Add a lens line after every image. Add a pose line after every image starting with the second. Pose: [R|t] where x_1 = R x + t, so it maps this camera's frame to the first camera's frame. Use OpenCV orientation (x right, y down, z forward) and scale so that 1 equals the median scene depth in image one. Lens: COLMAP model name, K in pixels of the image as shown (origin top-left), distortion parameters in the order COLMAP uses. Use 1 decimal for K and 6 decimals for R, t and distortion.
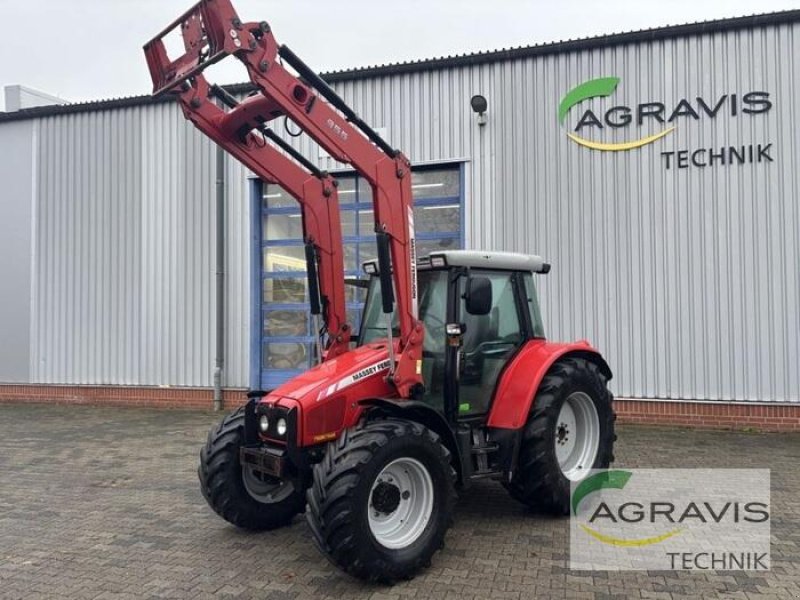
lens RADIAL K [[603.5, 0, 400.0], [0, 603.5, 300.0], [0, 0, 1]] dist [0.020217, -0.003670]
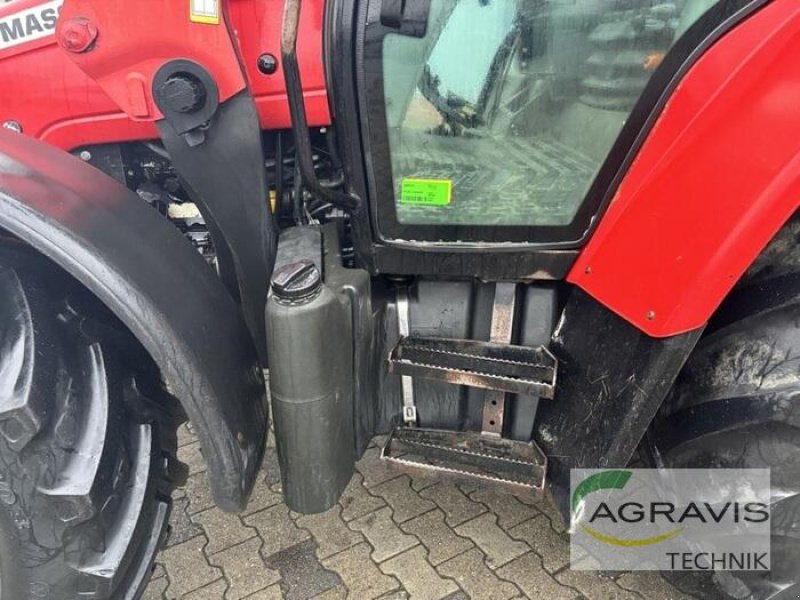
lens RADIAL K [[615.4, 0, 400.0], [0, 615.4, 300.0], [0, 0, 1]] dist [0.010085, -0.035260]
pose [[0.758236, 0.261471, -0.597252, 0.291505], [0.014908, 0.908867, 0.416819, 0.136153], [0.651809, -0.324951, 0.685238, 0.951252]]
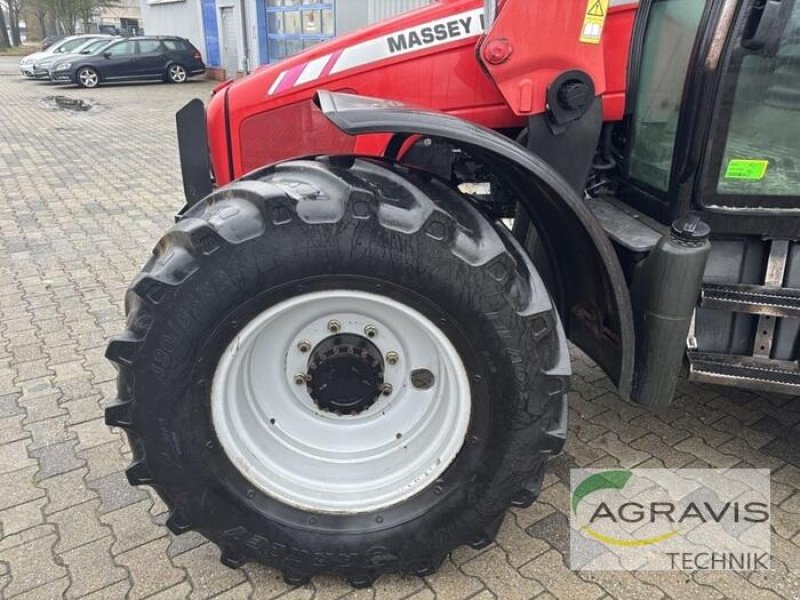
lens RADIAL K [[598.5, 0, 400.9], [0, 598.5, 289.7], [0, 0, 1]] dist [0.003661, -0.002822]
pose [[0.763124, 0.263180, -0.590236, 0.198556], [0.002404, 0.912159, 0.409830, 0.124407], [0.646247, -0.314170, 0.695458, 0.755784]]
